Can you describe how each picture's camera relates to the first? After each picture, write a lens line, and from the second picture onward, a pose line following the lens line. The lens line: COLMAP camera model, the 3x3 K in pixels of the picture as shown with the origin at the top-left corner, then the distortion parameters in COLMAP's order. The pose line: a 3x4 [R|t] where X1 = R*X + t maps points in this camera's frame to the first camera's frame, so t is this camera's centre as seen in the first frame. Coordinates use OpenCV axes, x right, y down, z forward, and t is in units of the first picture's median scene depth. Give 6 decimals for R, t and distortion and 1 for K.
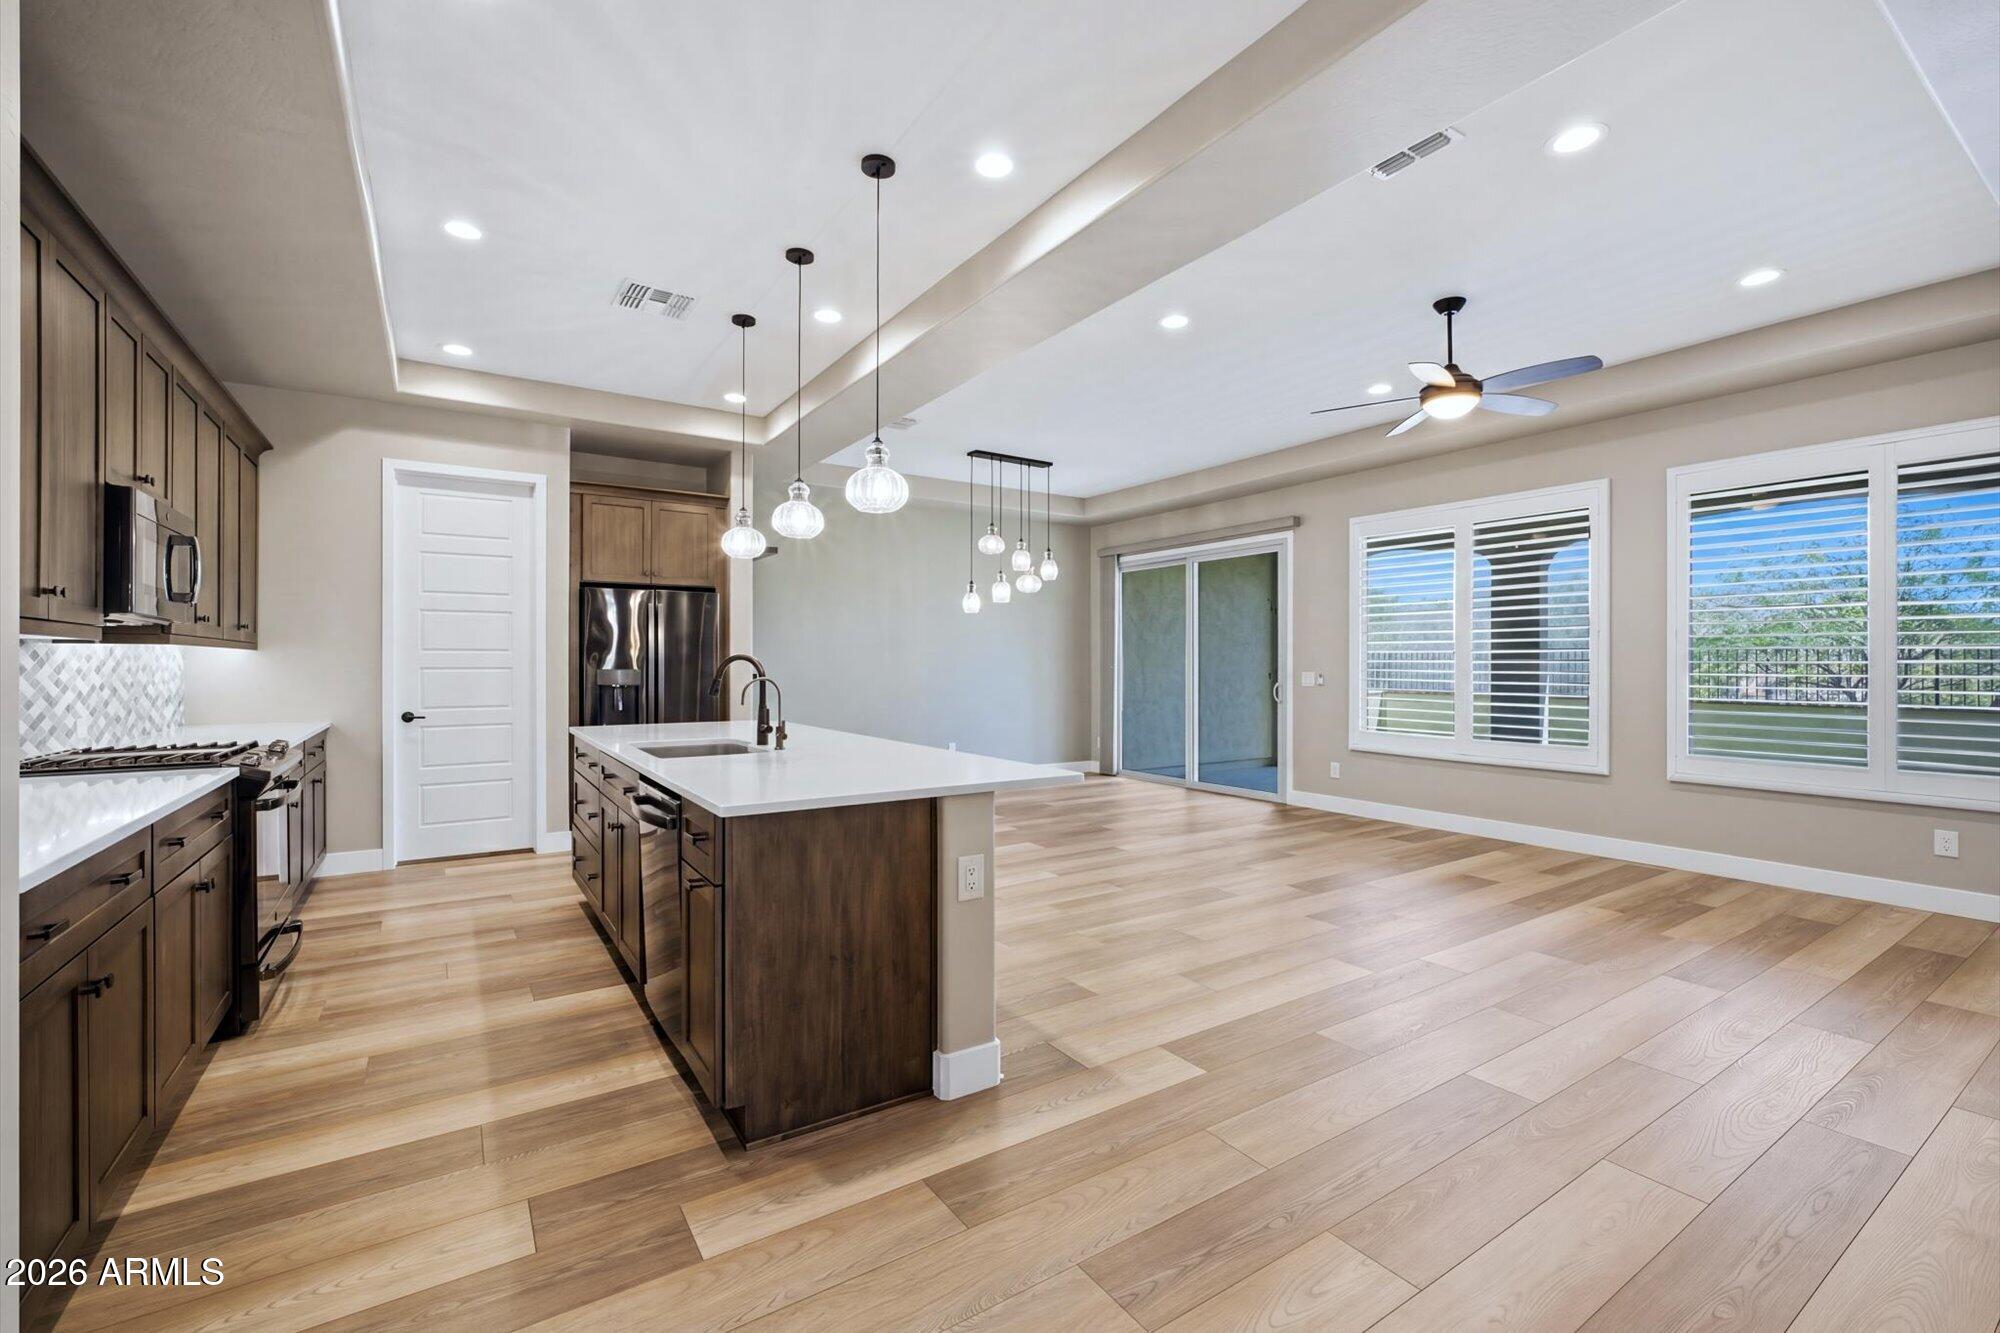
lens RADIAL K [[852.4, 0, 998.7], [0, 852.4, 668.3], [0, 0, 1]] dist [-0.002694, 0.002034]
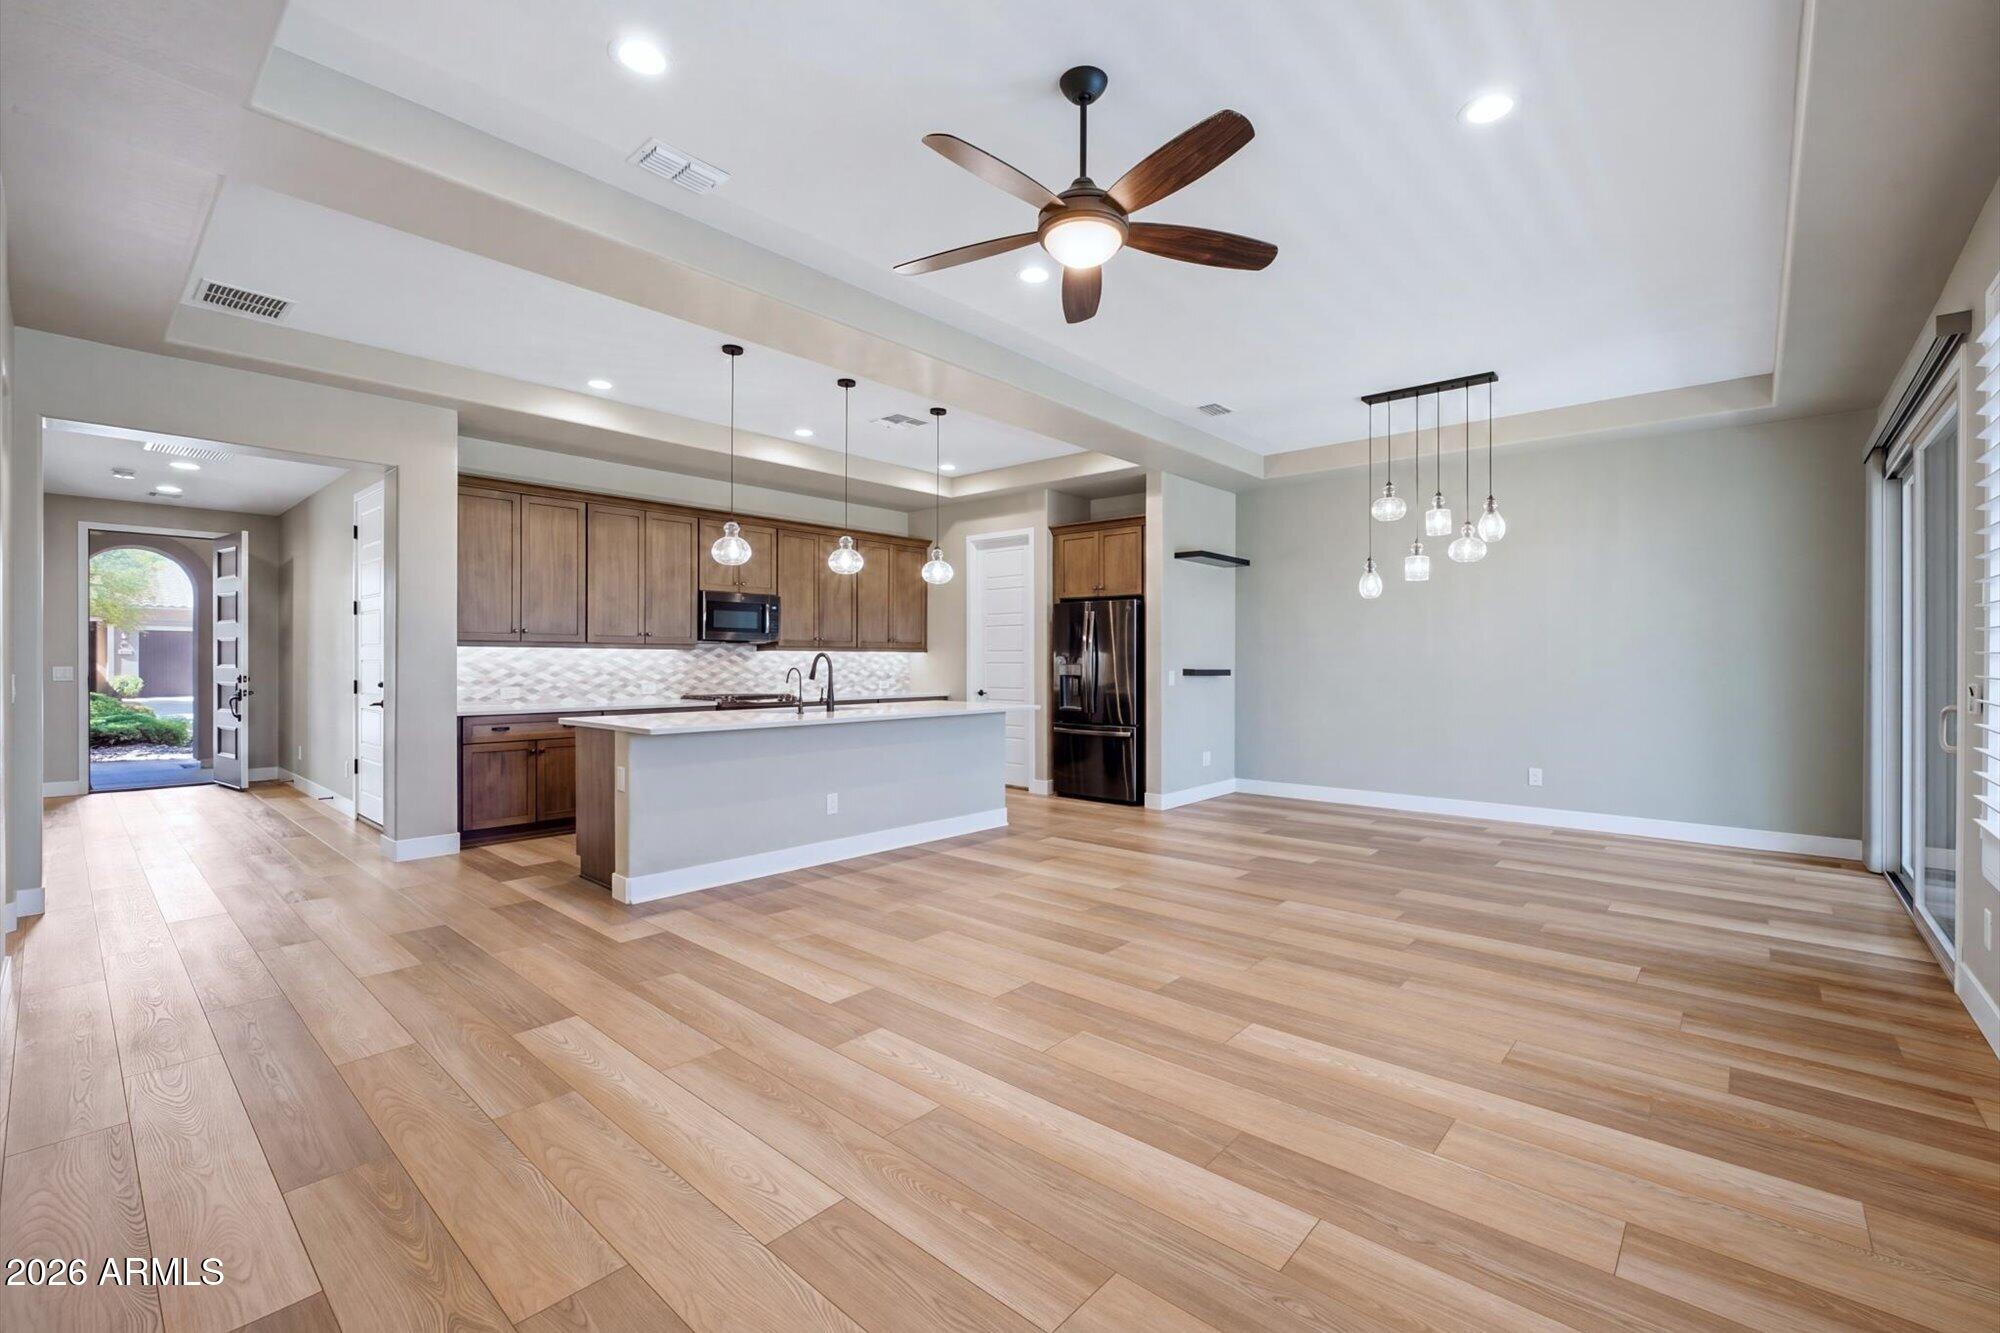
lens RADIAL K [[852.4, 0, 1007.7], [0, 852.4, 667.6], [0, 0, 1]] dist [-0.002694, 0.002034]
pose [[0.266877, 0.010051, -0.963678, 0.657748], [-0.007301, 0.999938, 0.008407, -0.003435], [0.963703, 0.004792, 0.266934, 0.453141]]
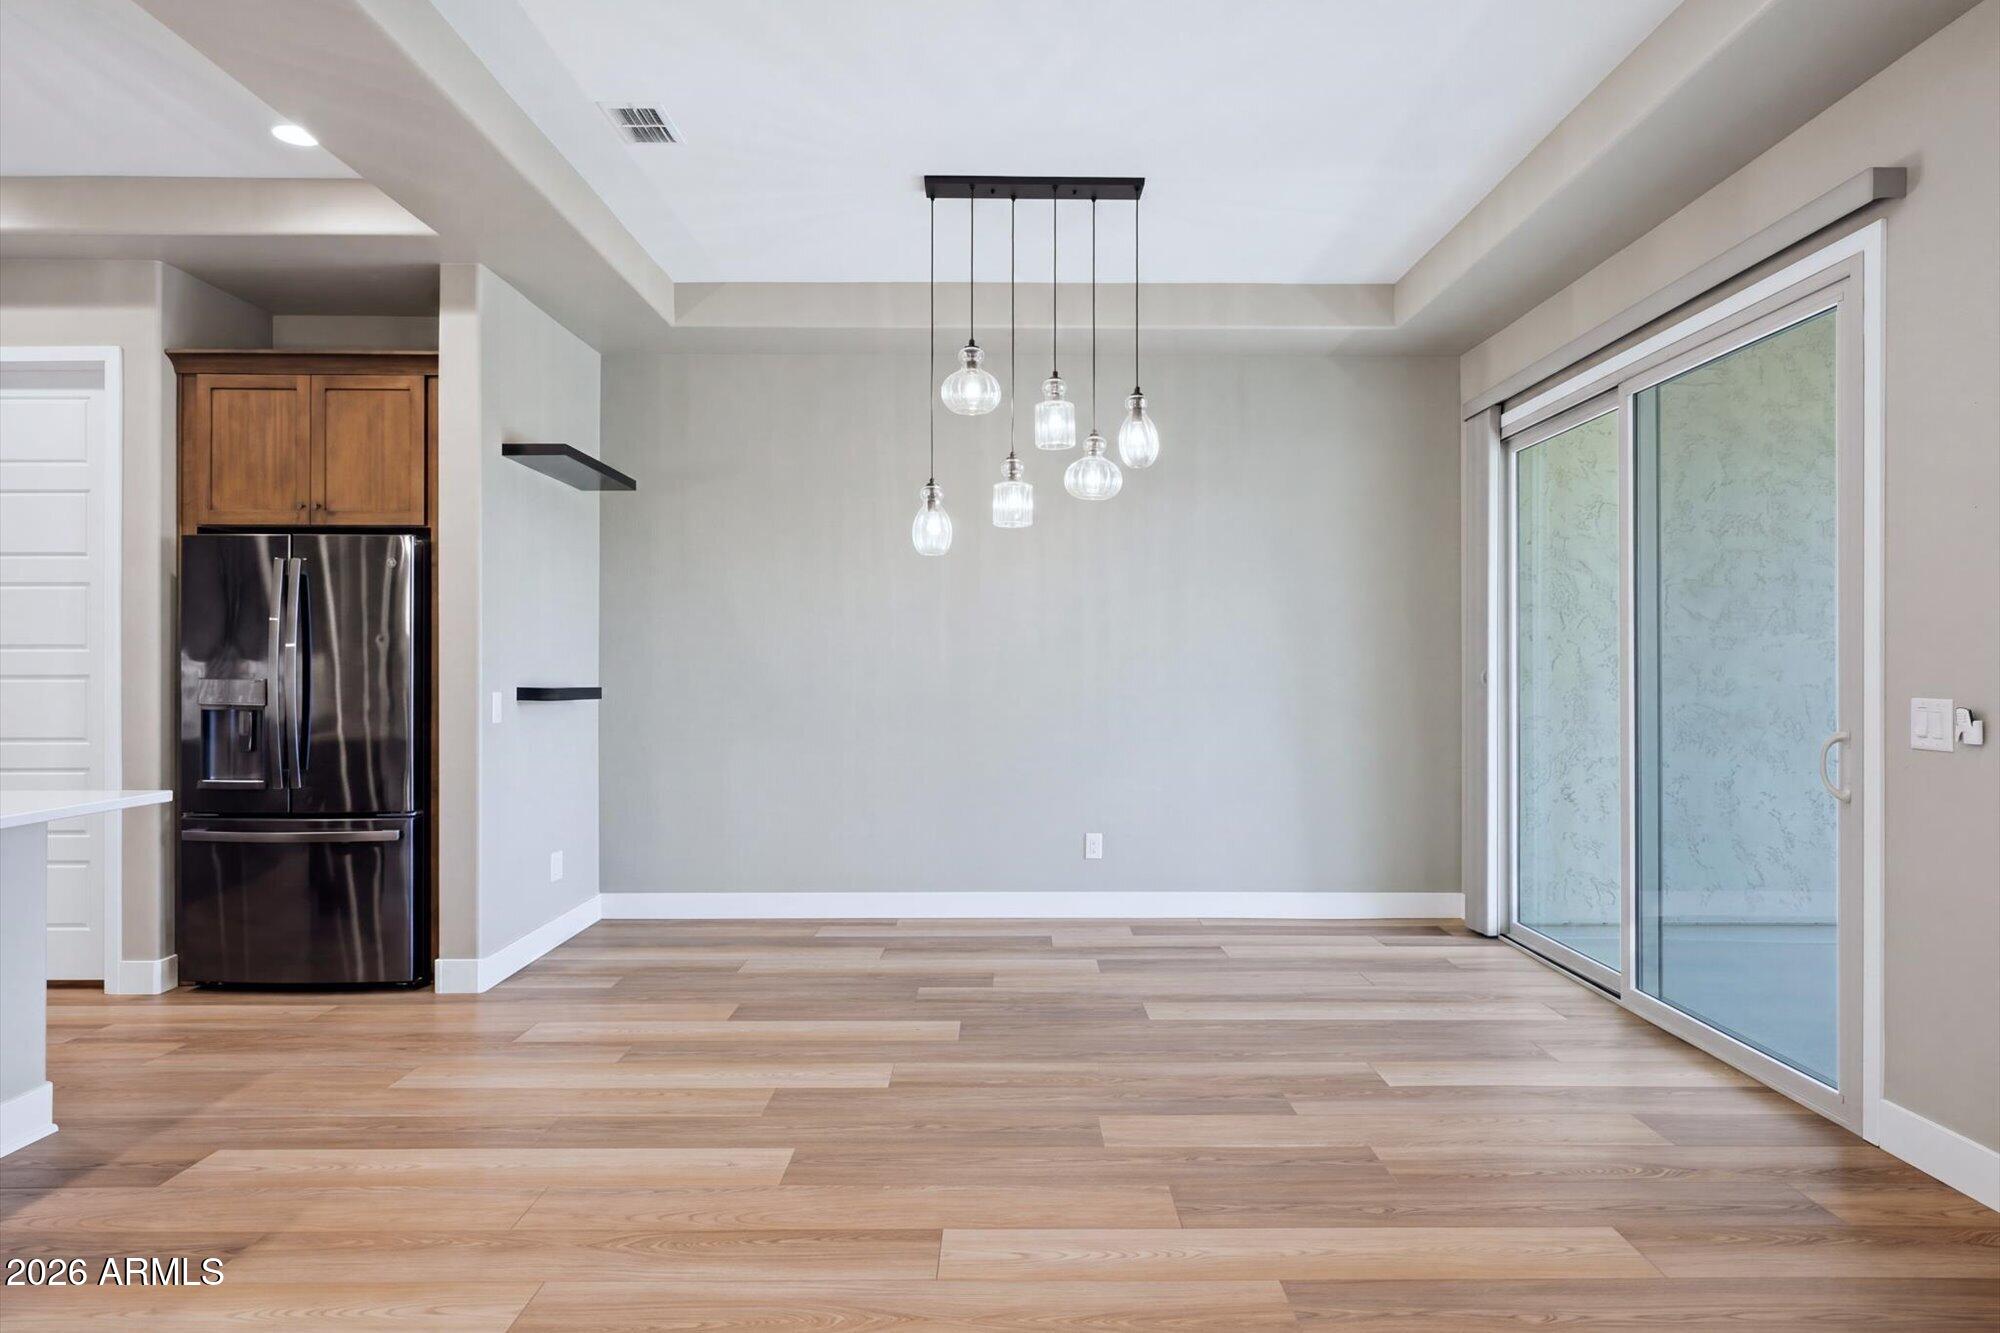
lens RADIAL K [[1162.6, 0, 1009.5], [0, 1162.6, 665.8], [0, 0, 1]] dist [0.000600, 0.000649]
pose [[0.839336, -0.000955, -0.543613, 0.327306], [-0.004018, 0.999960, -0.007960, -0.002842], [0.543599, 0.008865, 0.839298, 0.520817]]
